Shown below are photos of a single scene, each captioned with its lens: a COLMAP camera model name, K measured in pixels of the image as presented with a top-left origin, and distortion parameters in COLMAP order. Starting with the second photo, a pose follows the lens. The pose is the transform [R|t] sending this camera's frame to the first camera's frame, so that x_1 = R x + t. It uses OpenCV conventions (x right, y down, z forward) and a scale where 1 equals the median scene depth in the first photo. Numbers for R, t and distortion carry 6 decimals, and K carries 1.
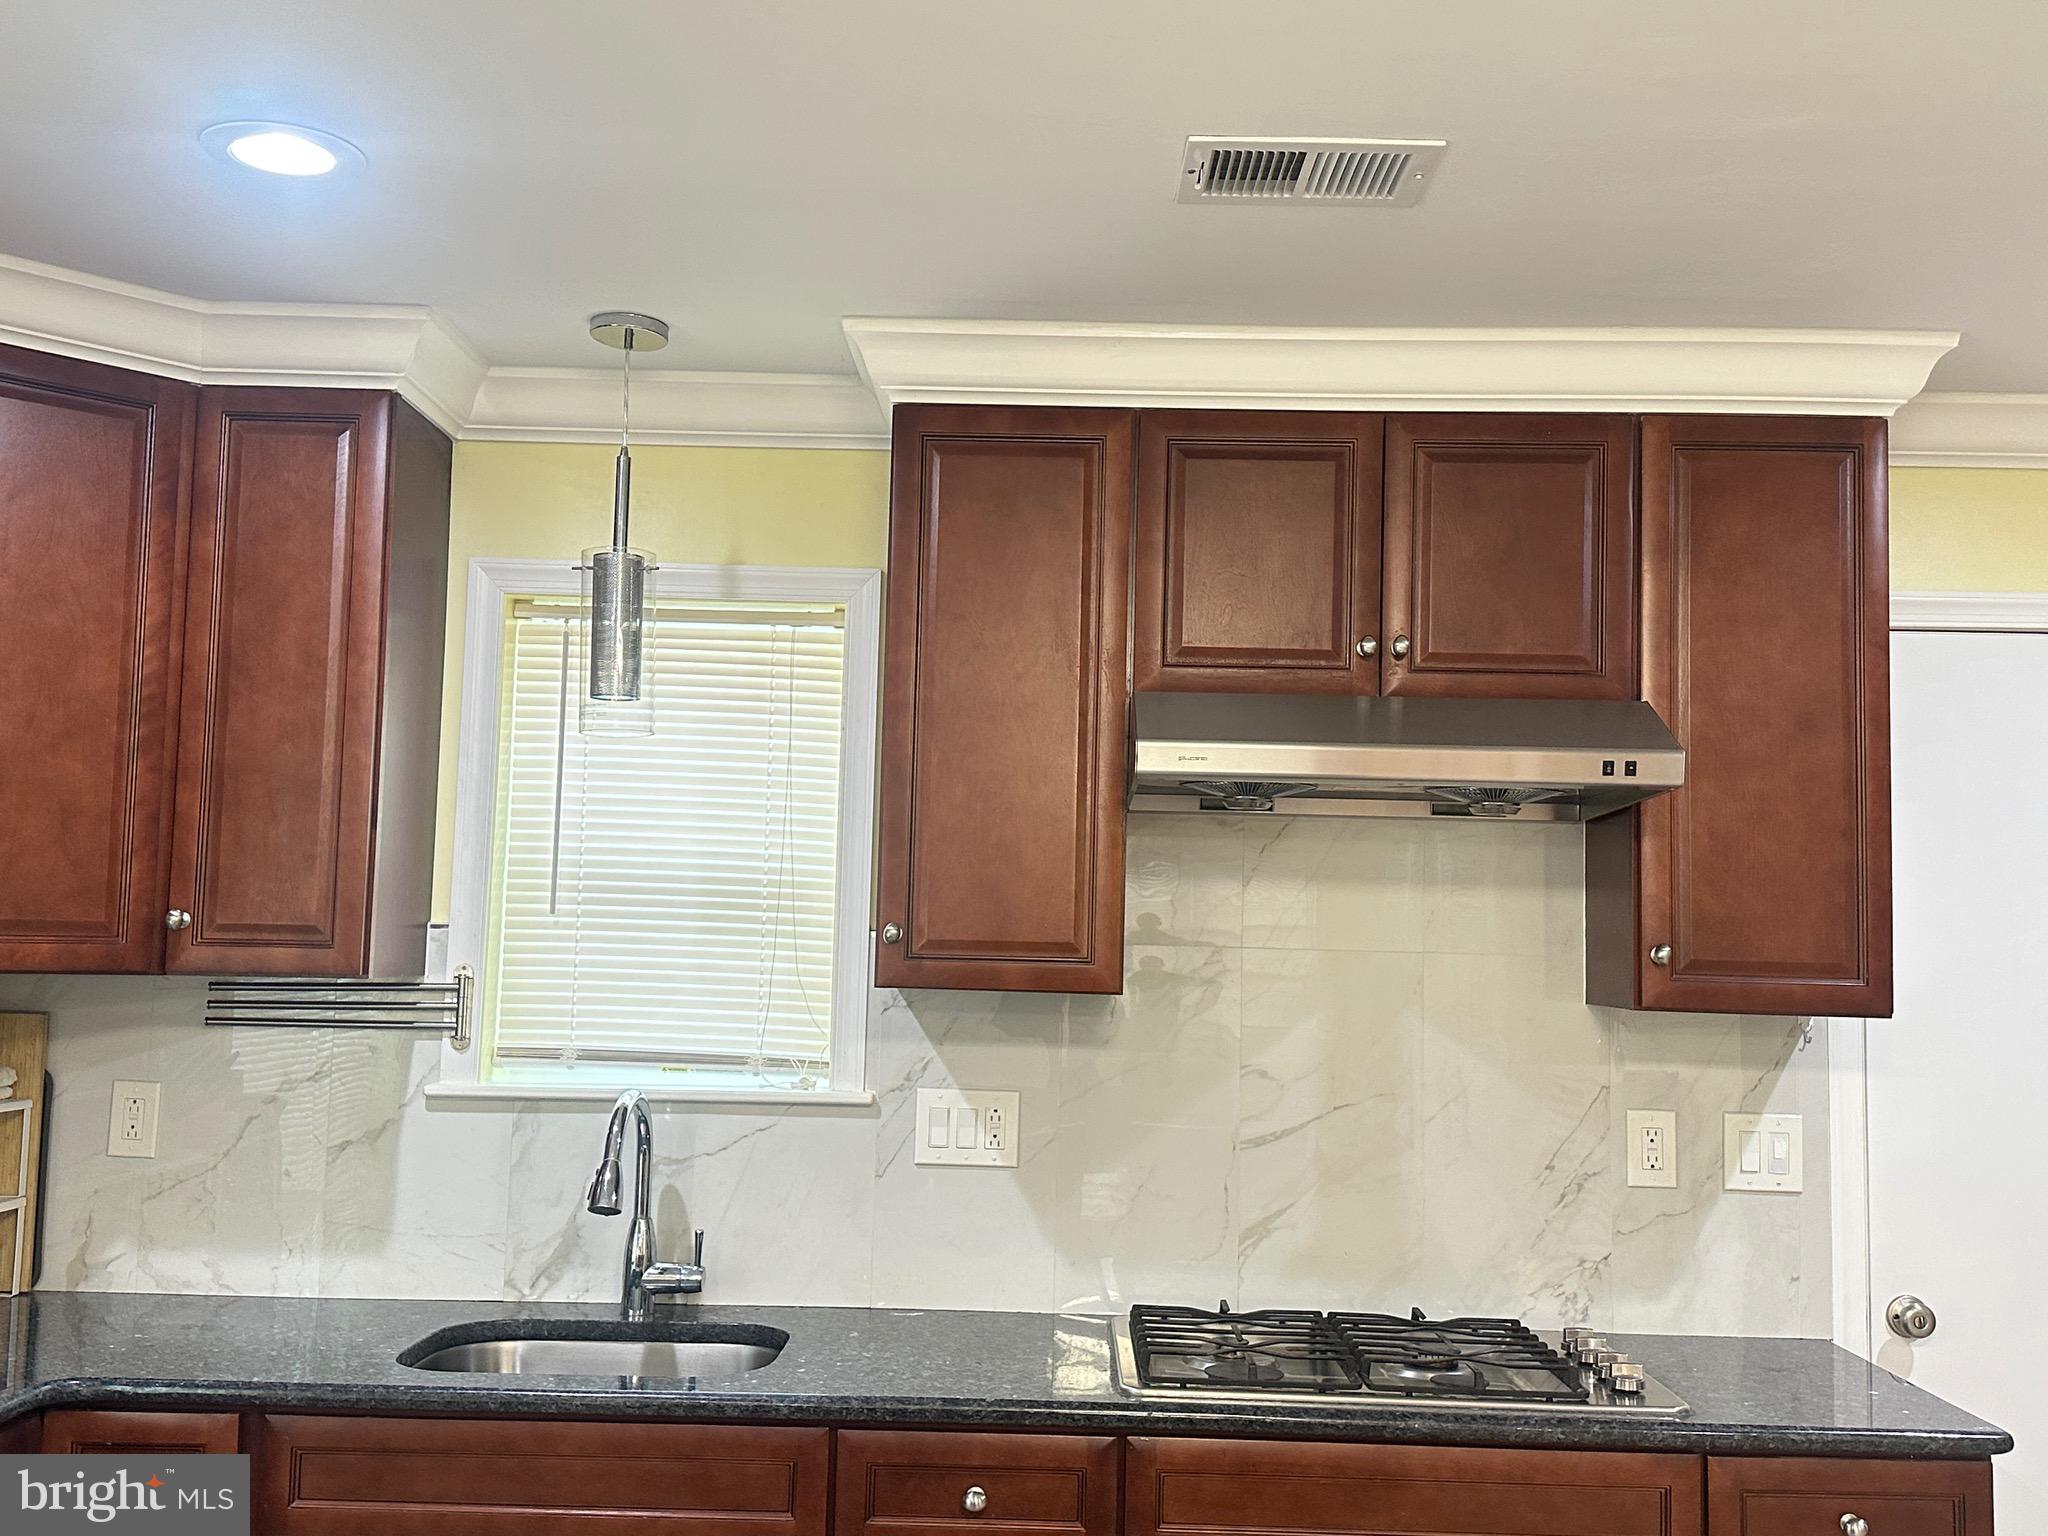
lens RADIAL K [[2010.3, 0, 1043.1], [0, 2010.3, 753.8], [0, 0, 1]] dist [0.137653, 0.000000]
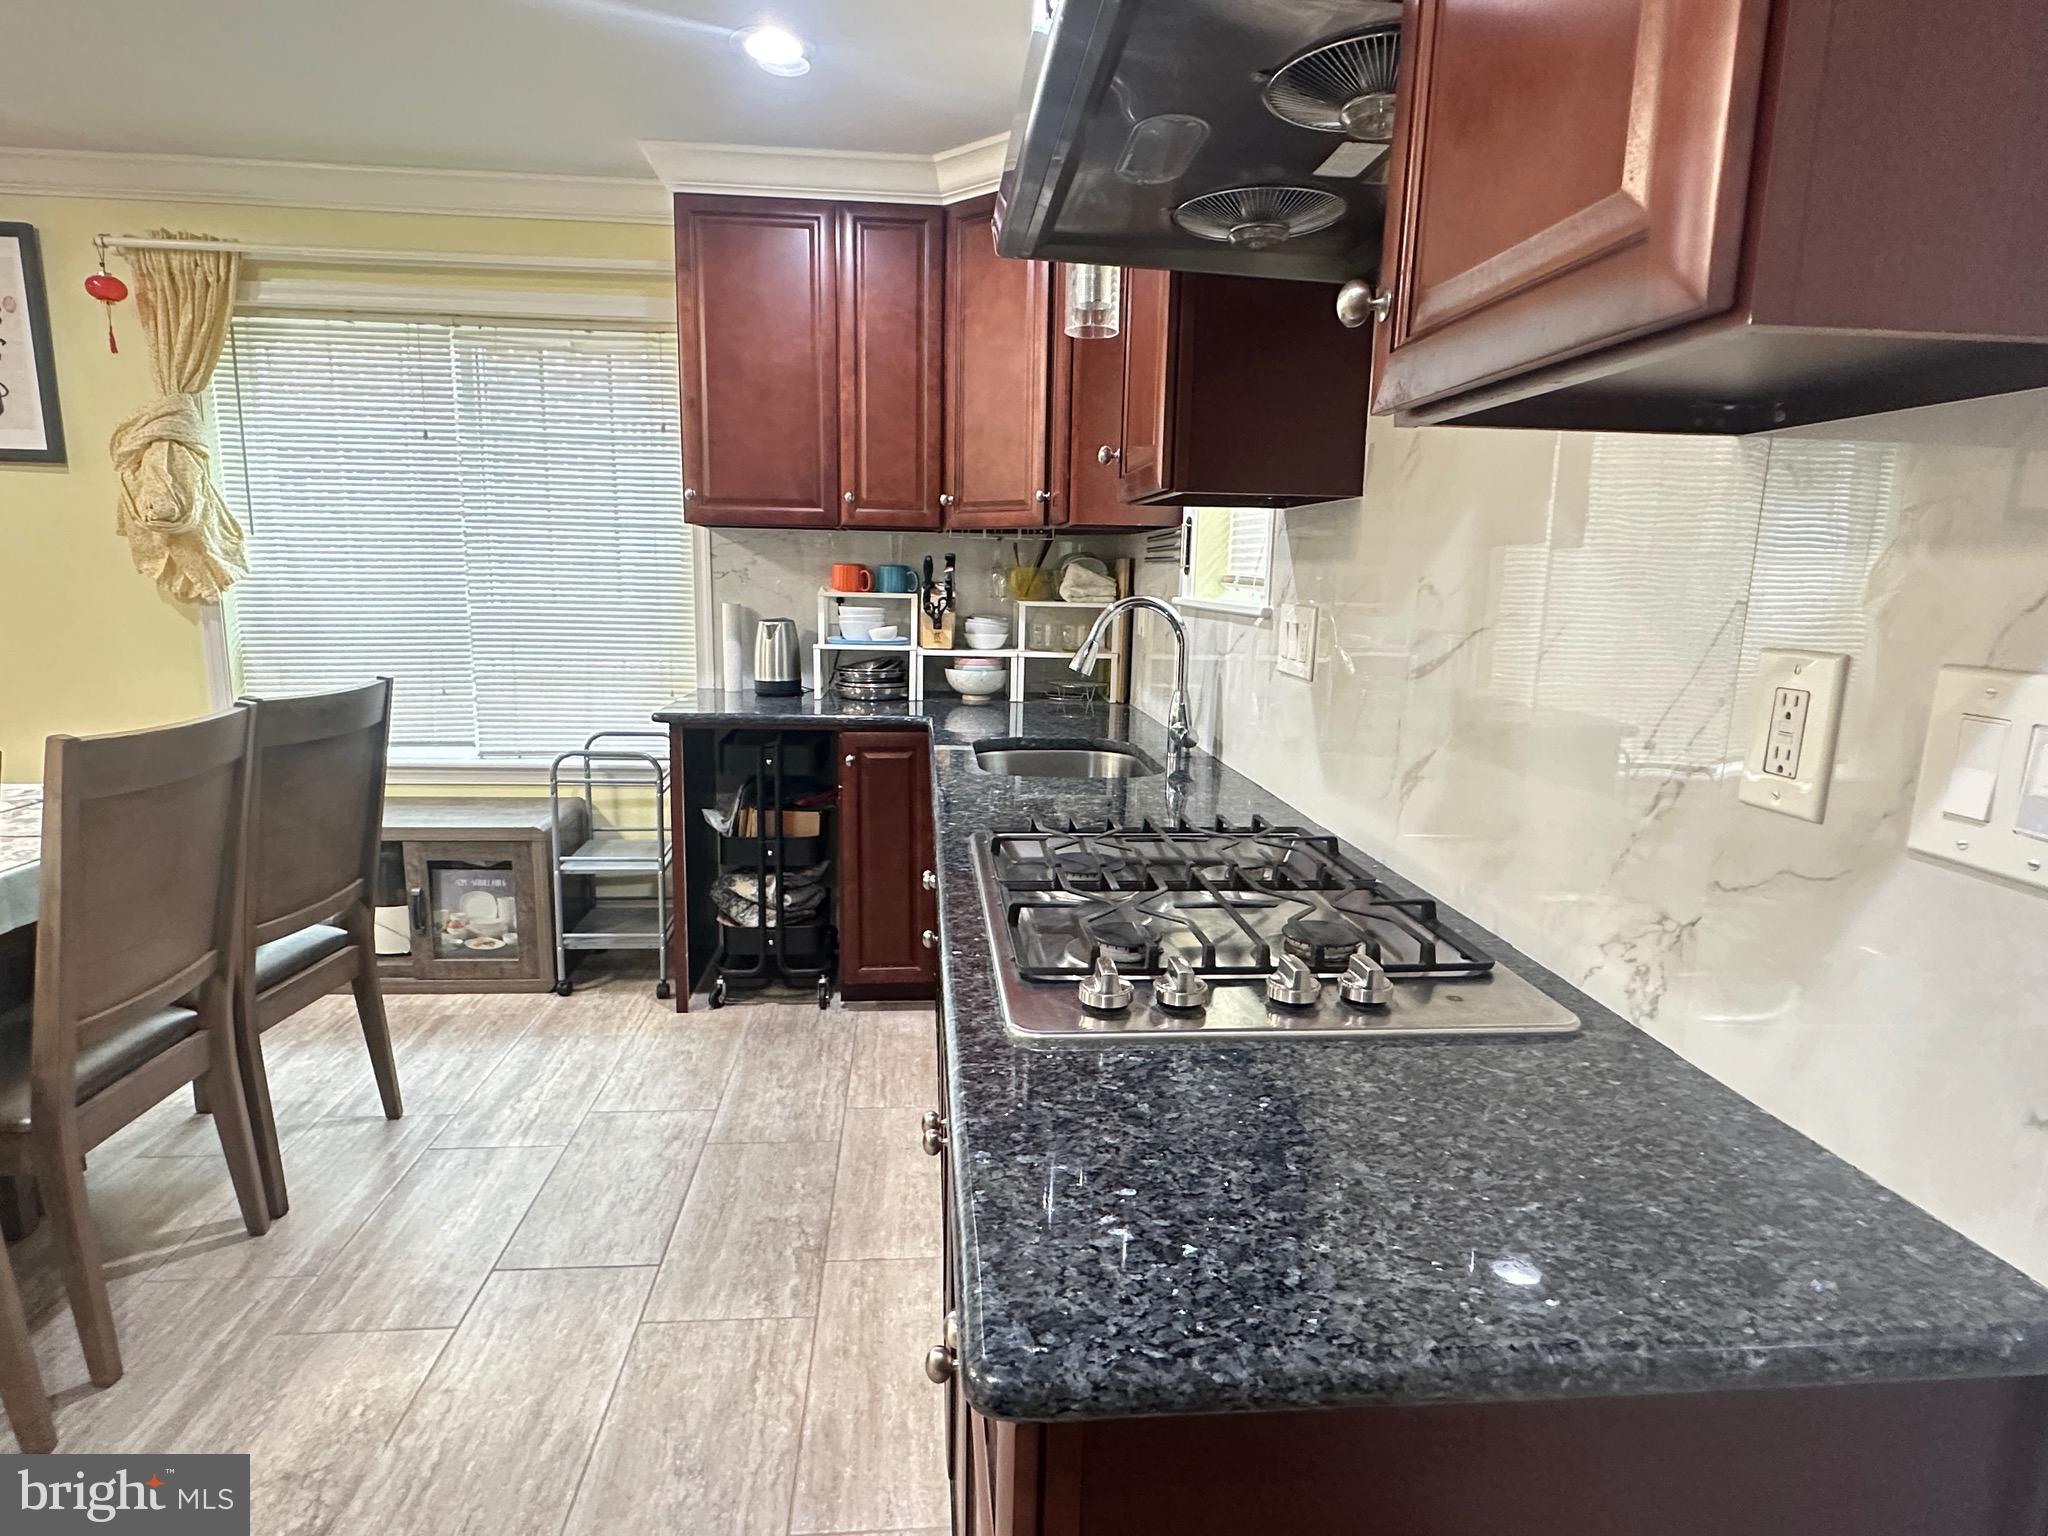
lens RADIAL K [[1086.4, 0, 1017.6], [0, 1086.4, 759.6], [0, 0, 1]] dist [-0.007839, 0.000995]
pose [[0.080363, 0.145990, -0.986017, 0.462079], [0.090213, 0.984091, 0.153057, 0.127805], [0.992675, -0.101252, 0.065914, 0.710168]]
